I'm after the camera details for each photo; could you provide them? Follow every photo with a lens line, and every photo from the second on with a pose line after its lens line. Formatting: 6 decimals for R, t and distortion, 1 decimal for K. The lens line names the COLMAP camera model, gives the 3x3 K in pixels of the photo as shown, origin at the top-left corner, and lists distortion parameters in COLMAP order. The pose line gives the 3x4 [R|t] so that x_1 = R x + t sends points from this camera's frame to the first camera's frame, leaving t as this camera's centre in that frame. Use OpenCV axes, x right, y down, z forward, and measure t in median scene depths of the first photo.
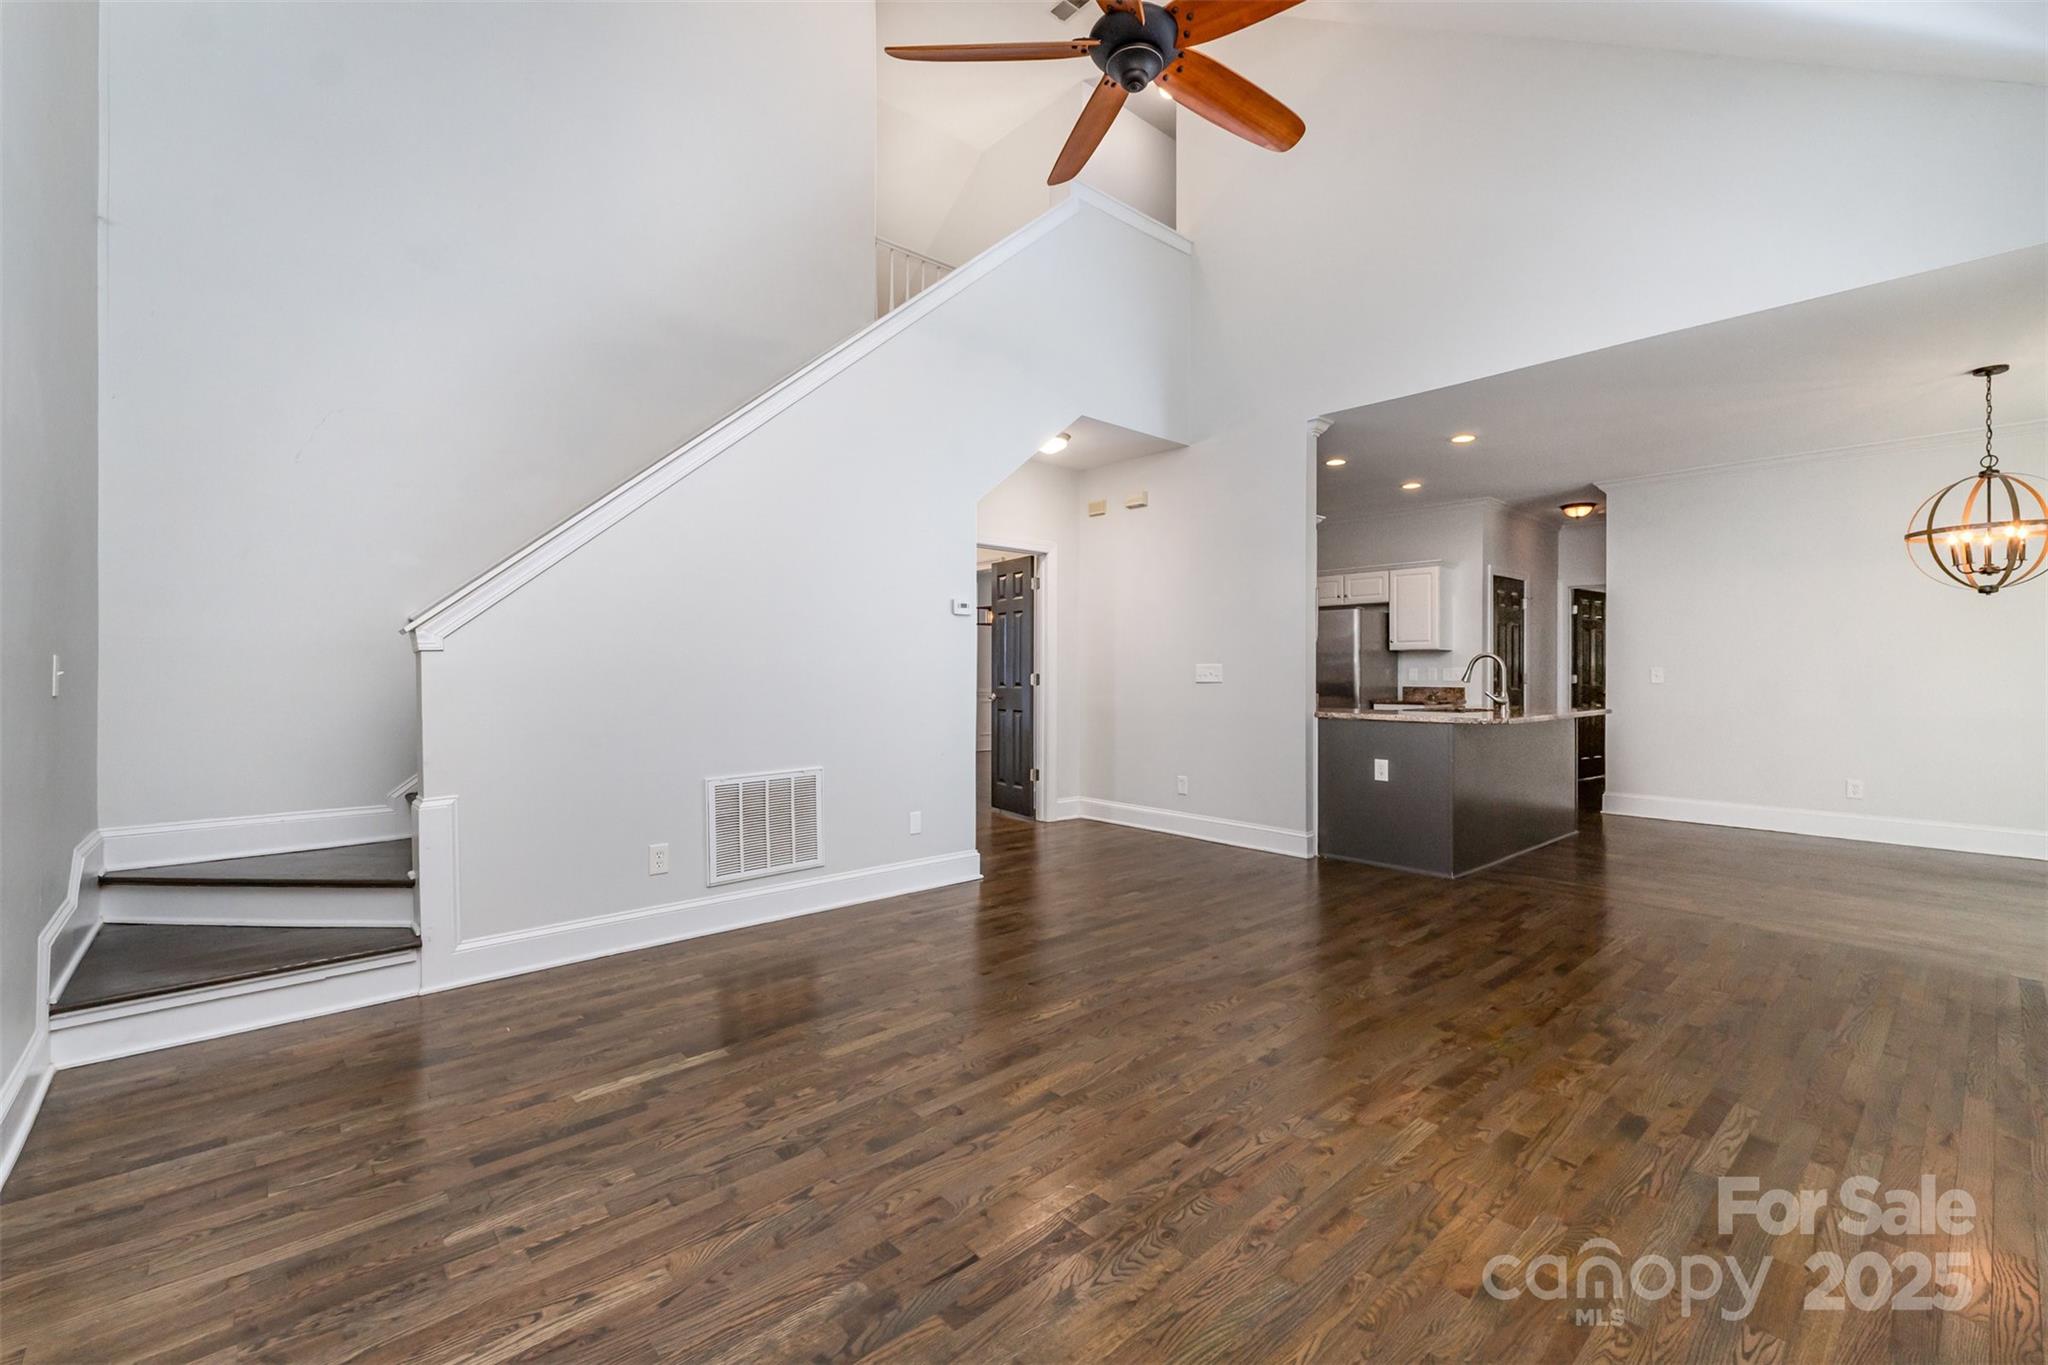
lens RADIAL K [[867.1, 0, 1016.0], [0, 867.1, 665.7], [0, 0, 1]] dist [0.000344, 0.000253]
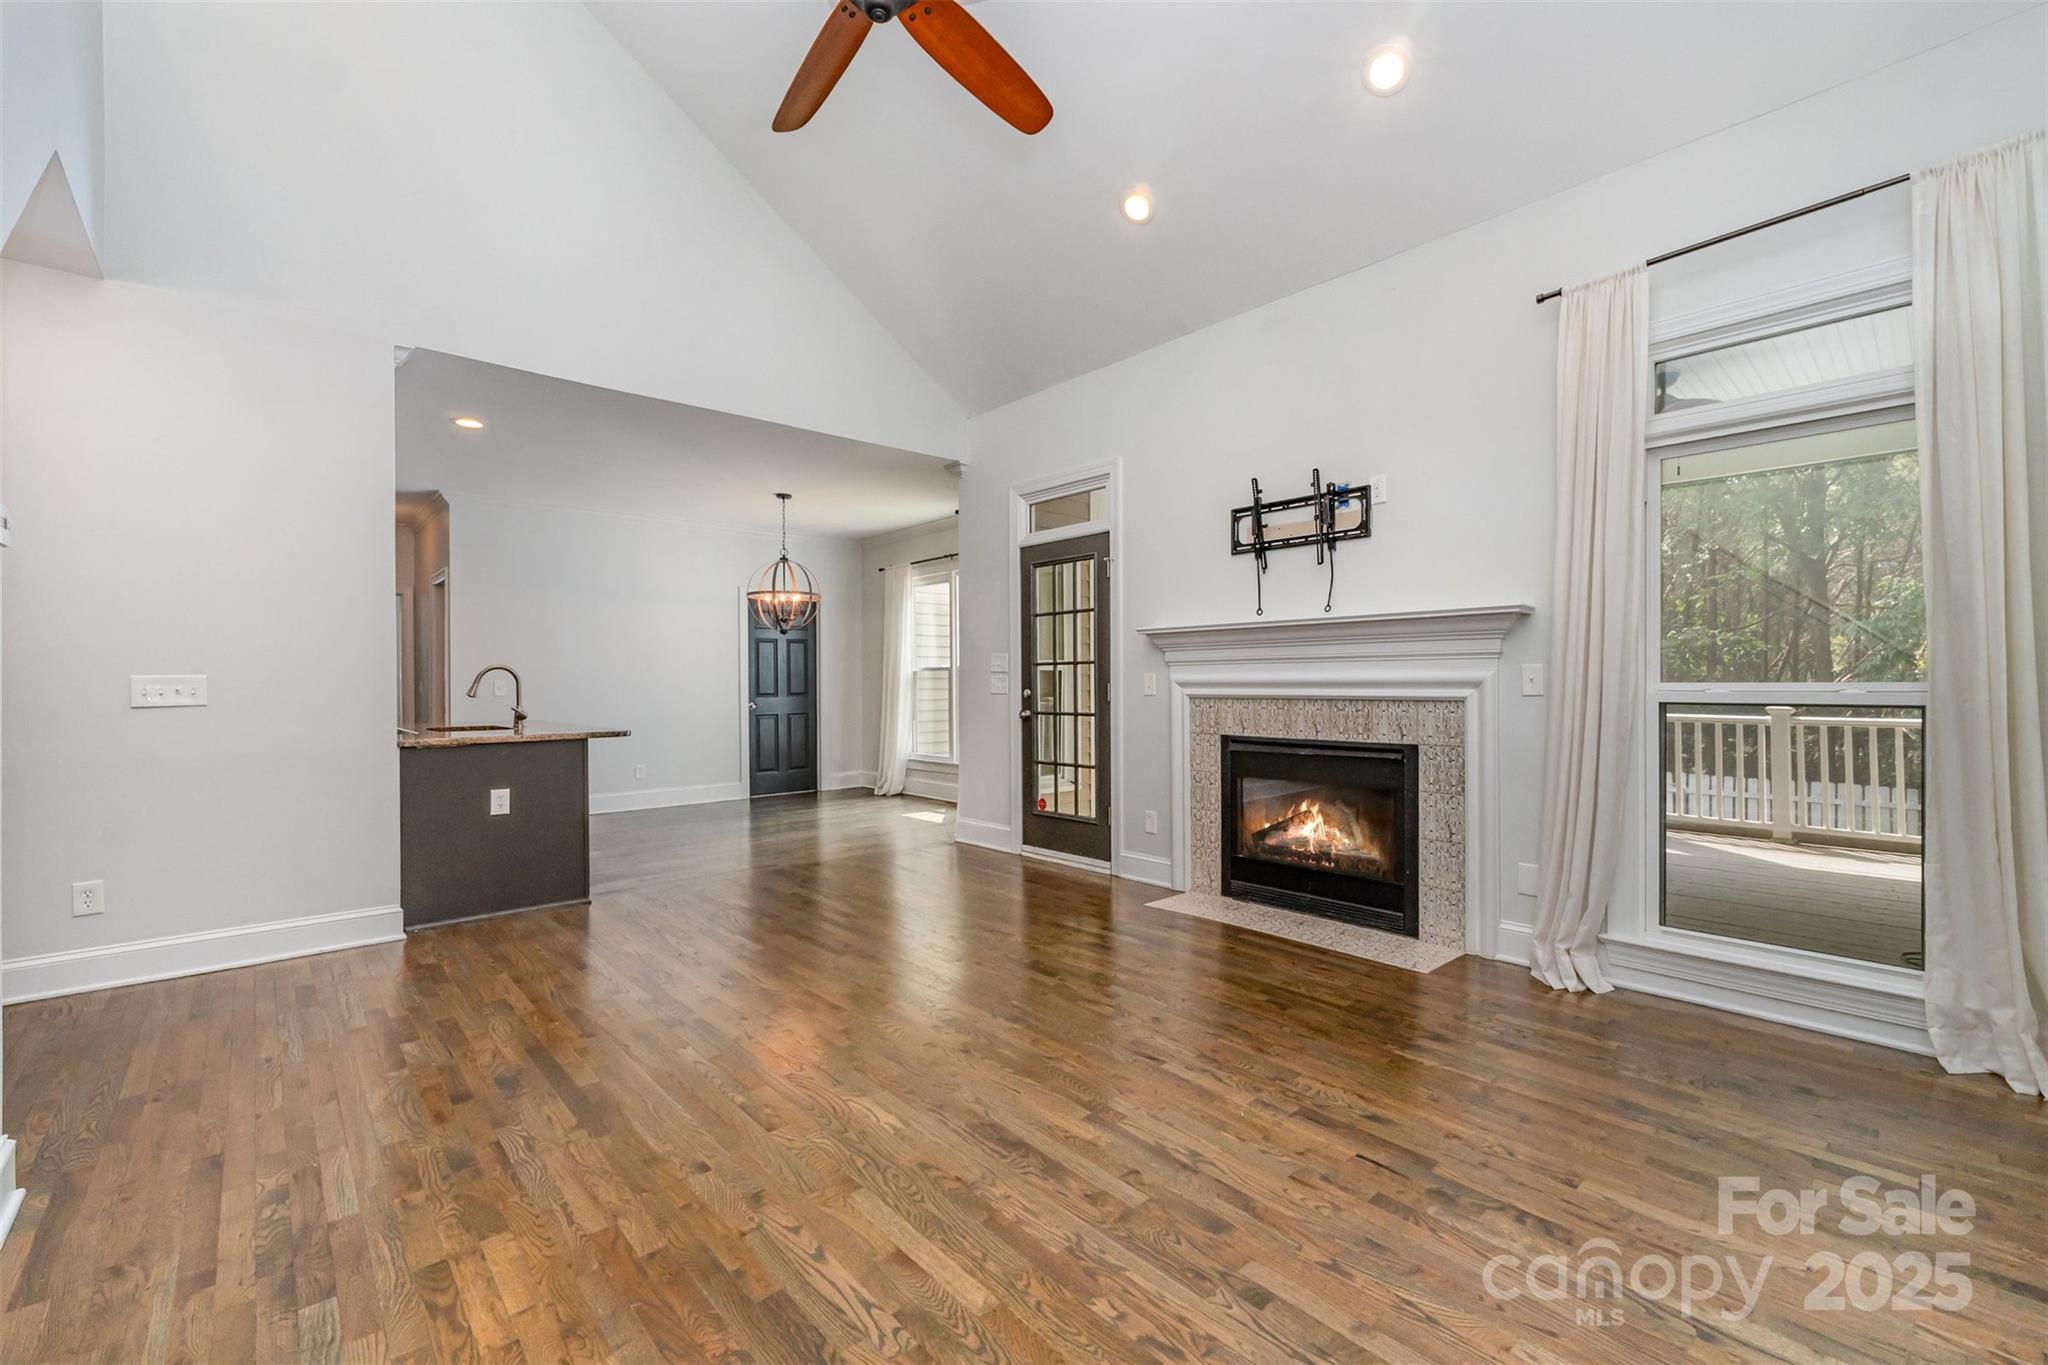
lens RADIAL K [[859.2, 0, 1027.5], [0, 859.2, 684.1], [0, 0, 1]] dist [0.000905, 0.000217]
pose [[-0.012387, -0.003777, 0.999916, -0.563357], [0.000770, 0.999993, 0.003787, 0.003527], [-0.999923, 0.000817, -0.012384, 0.664319]]
